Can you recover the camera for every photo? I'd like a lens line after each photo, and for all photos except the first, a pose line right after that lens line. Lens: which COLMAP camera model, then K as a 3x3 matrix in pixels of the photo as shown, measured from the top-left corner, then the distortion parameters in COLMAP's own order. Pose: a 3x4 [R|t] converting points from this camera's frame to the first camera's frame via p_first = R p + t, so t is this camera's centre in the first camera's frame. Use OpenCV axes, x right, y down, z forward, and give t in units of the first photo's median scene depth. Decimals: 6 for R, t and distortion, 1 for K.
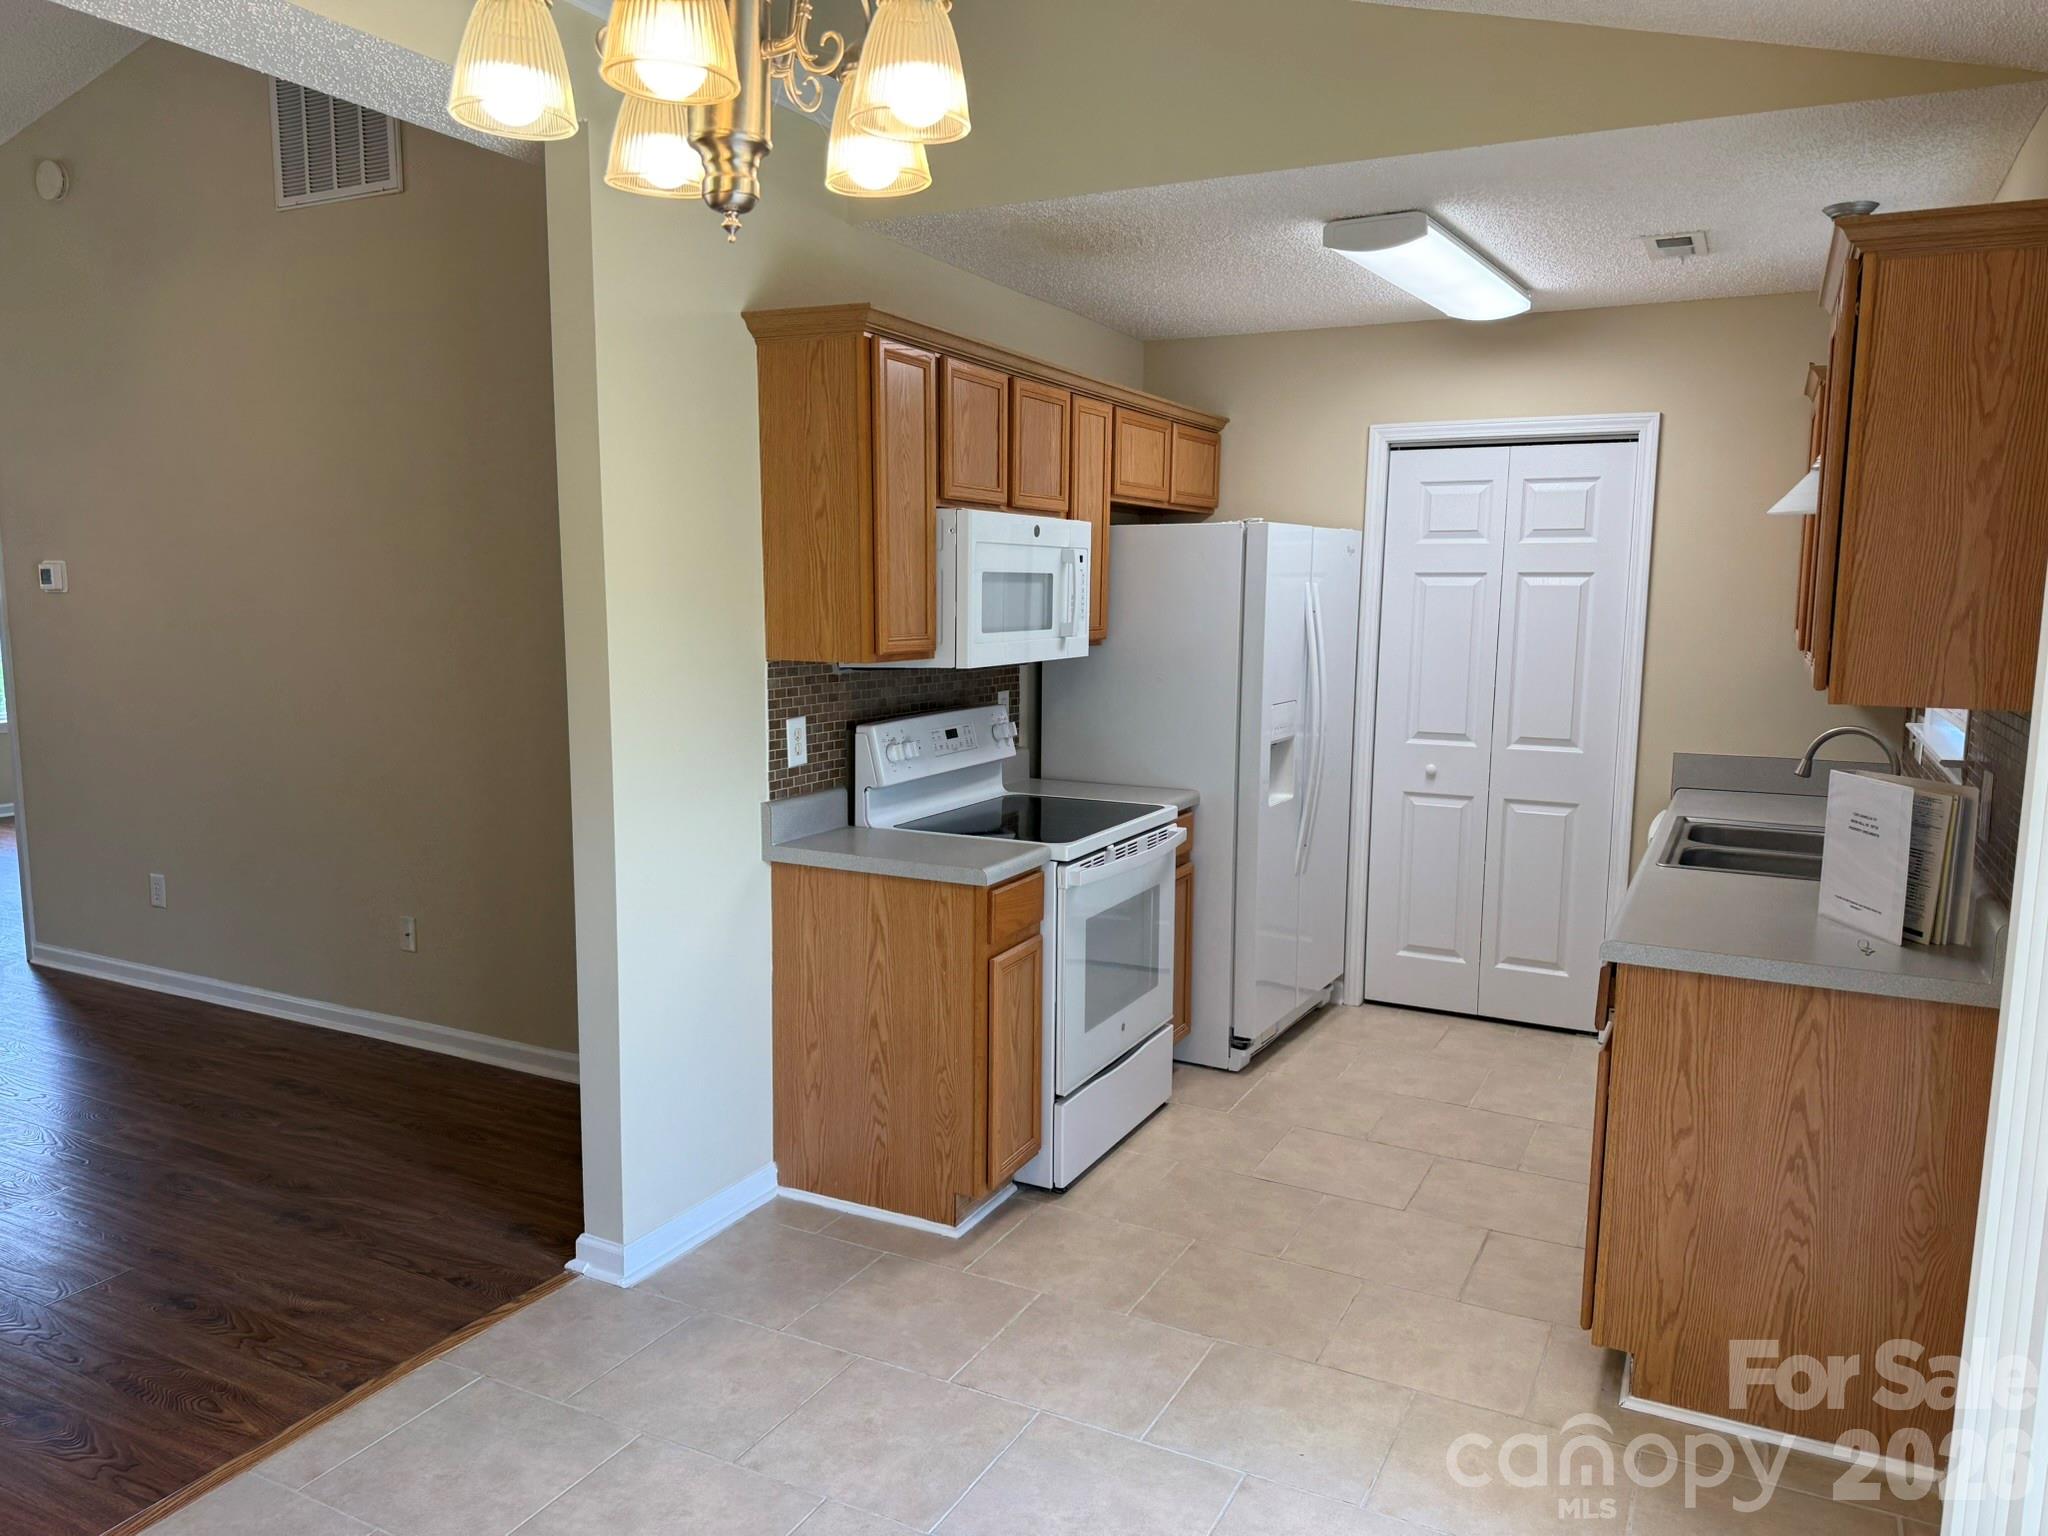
lens RADIAL K [[1436.6, 0, 1033.9], [0, 1436.6, 785.2], [0, 0, 1]] dist [0.011126, -0.020380]
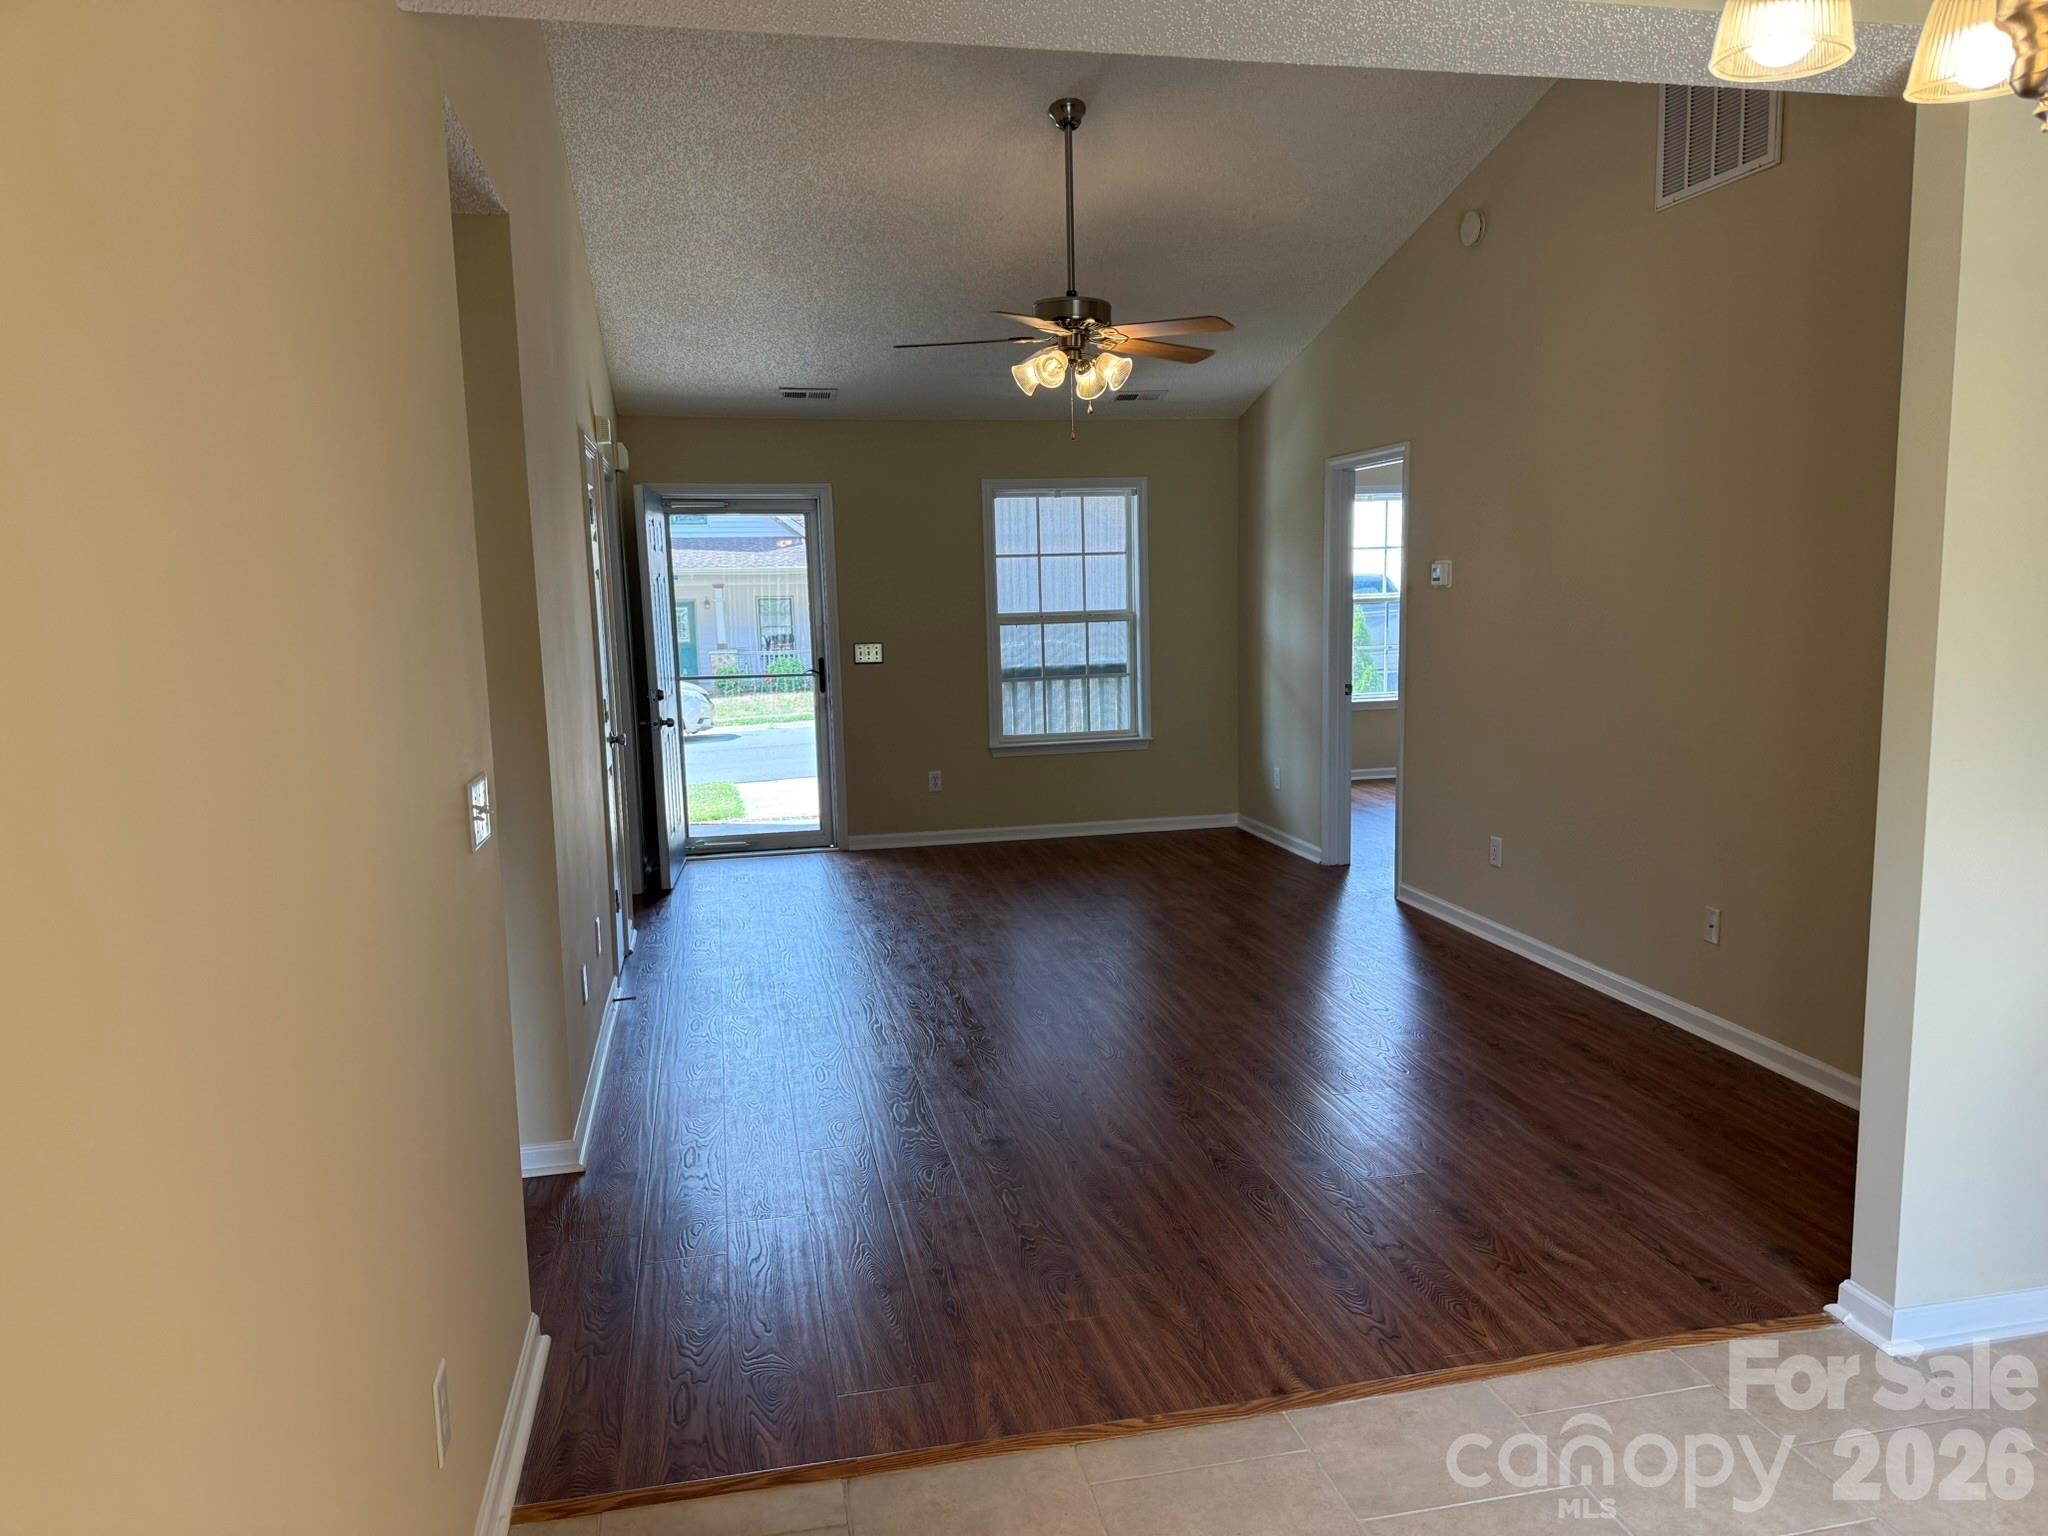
lens RADIAL K [[1436.6, 0, 1033.9], [0, 1436.6, 785.2], [0, 0, 1]] dist [0.011126, -0.020380]
pose [[0.629382, 0.084707, -0.772466, 0.036858], [-0.080404, 0.995805, 0.043687, 0.002820], [0.772925, 0.034613, 0.633552, 0.017562]]
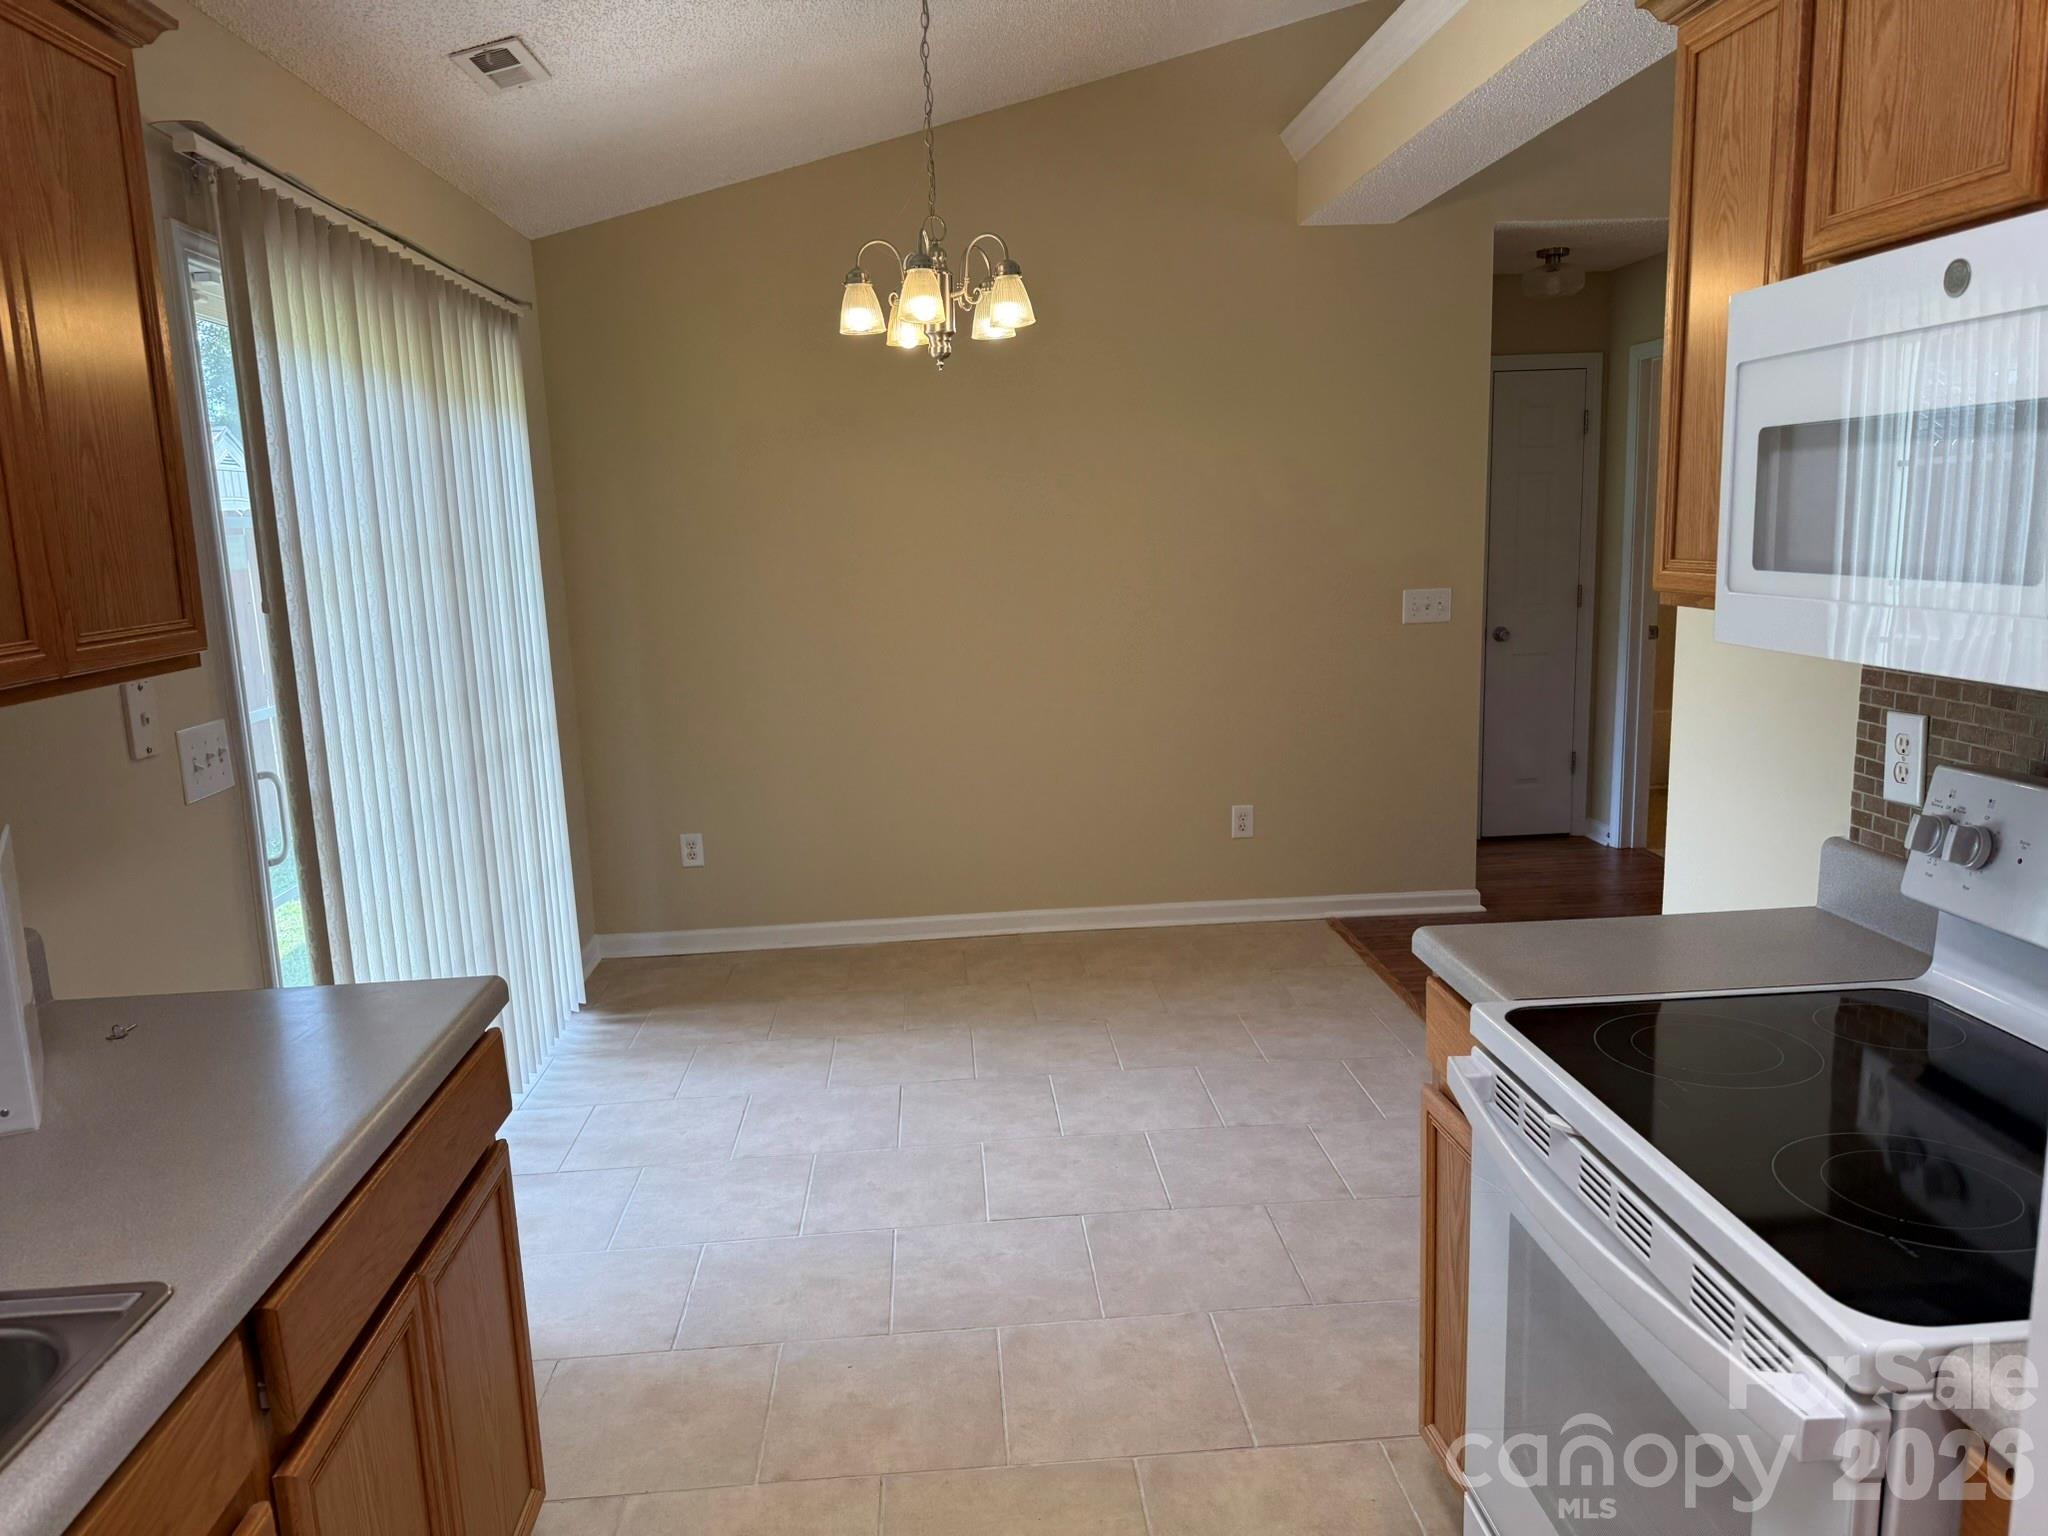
lens RADIAL K [[1436.6, 0, 1033.9], [0, 1436.6, 785.2], [0, 0, 1]] dist [0.011126, -0.020380]
pose [[-0.857319, 0.109345, -0.503038, 0.414724], [-0.047135, 0.956402, 0.288224, -0.172037], [0.512623, 0.270810, -0.814788, 1.364501]]
